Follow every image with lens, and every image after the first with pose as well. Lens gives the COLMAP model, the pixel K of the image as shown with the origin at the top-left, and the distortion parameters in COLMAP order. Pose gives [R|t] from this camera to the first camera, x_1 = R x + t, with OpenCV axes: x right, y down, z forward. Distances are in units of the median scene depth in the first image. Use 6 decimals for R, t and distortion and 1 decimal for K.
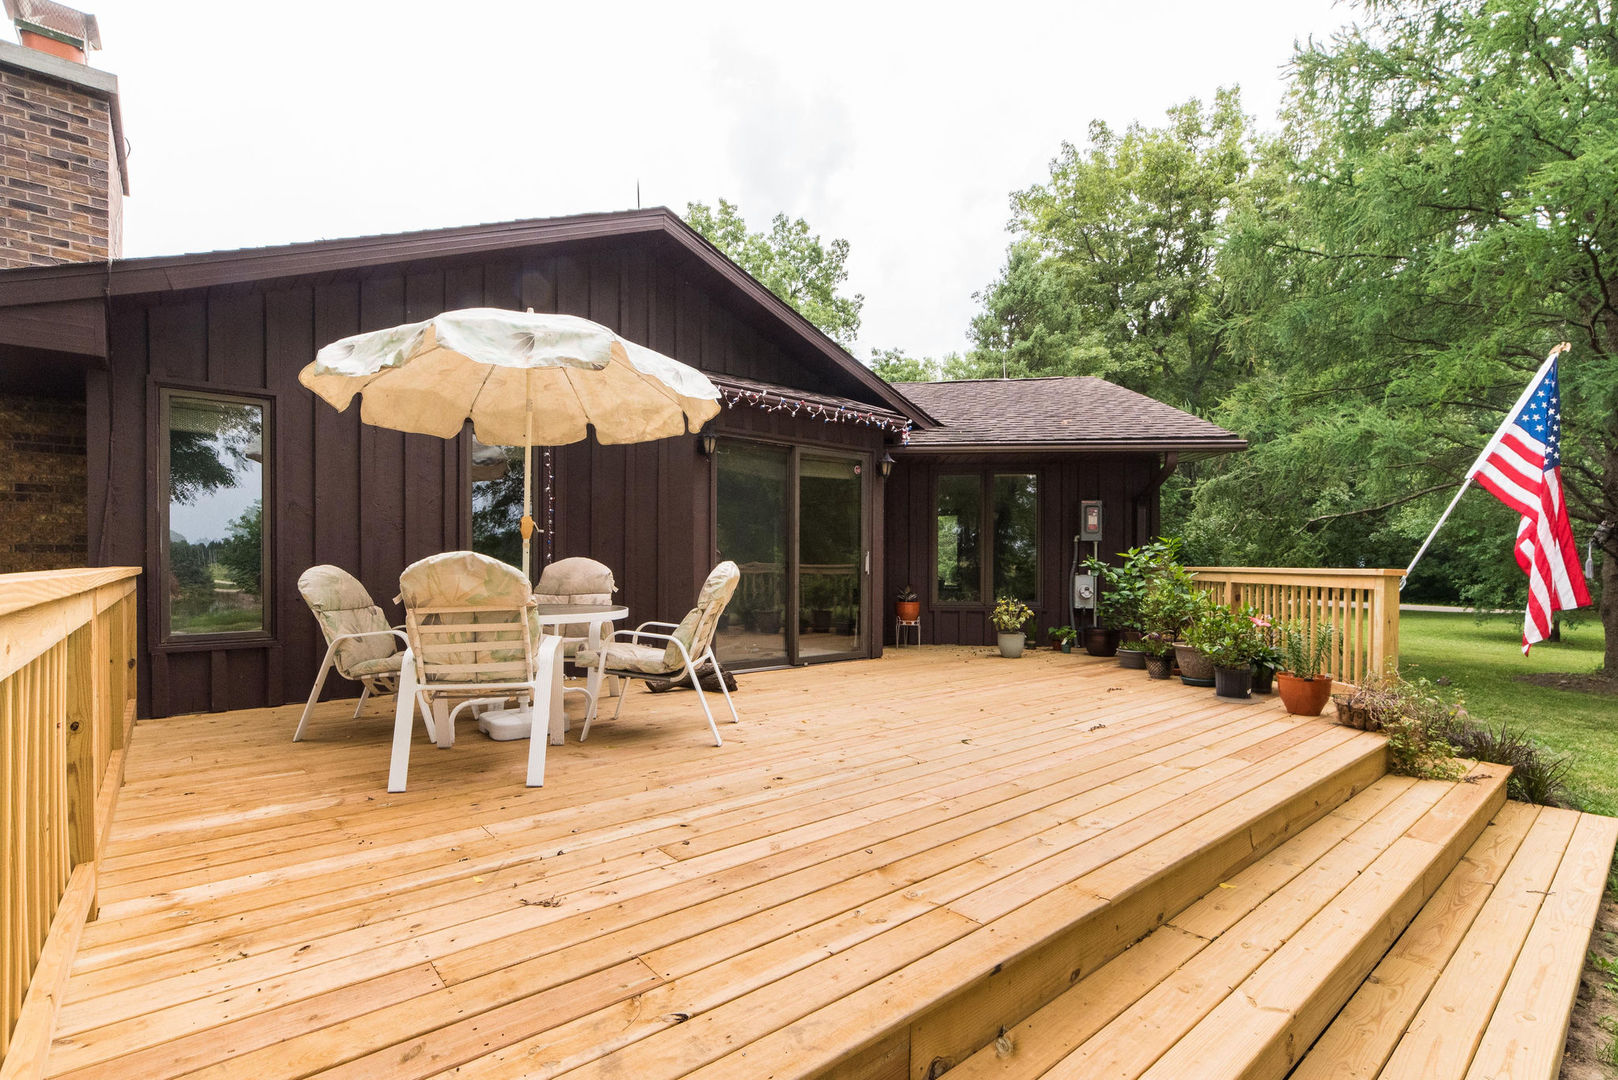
lens RADIAL K [[655.4, 0, 808.4], [0, 655.4, 563.1], [0, 0, 1]] dist [-0.011102, 0.006795]
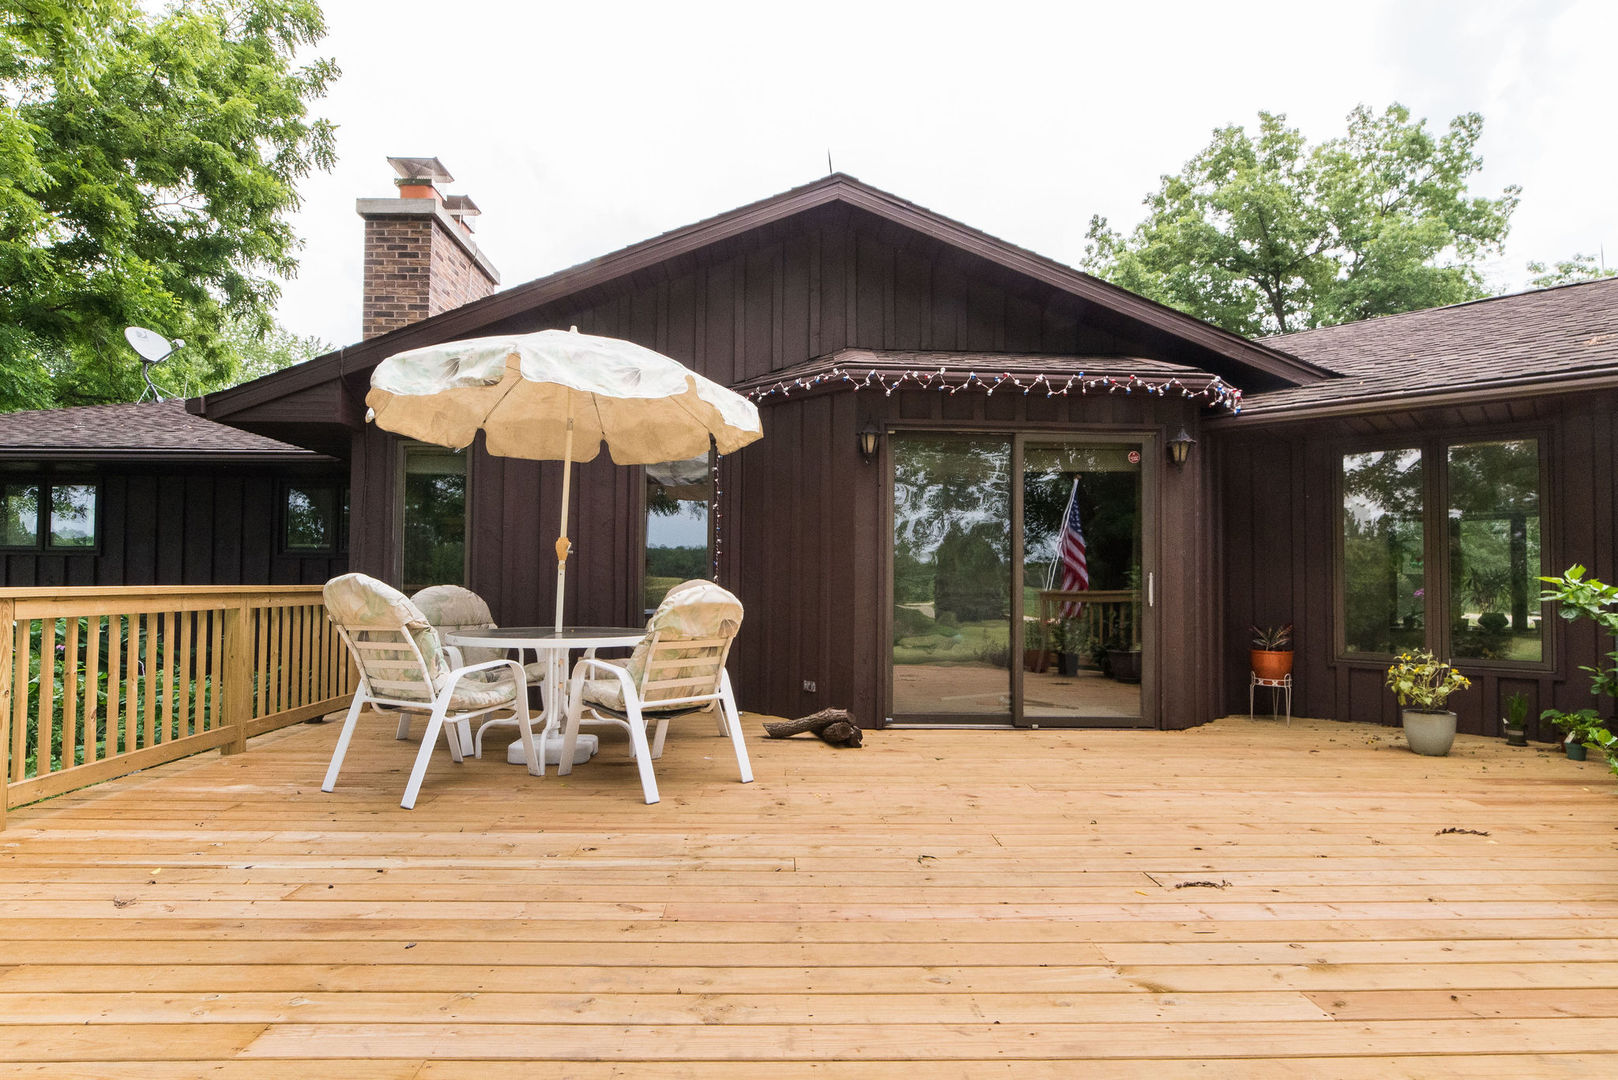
lens RADIAL K [[782.5, 0, 807.5], [0, 782.5, 561.5], [0, 0, 1]] dist [-0.010303, 0.001239]
pose [[0.829643, -0.007905, -0.558239, 0.426724], [-0.010132, 0.999522, -0.029212, -0.003869], [0.558203, 0.029892, 0.829166, 0.191514]]
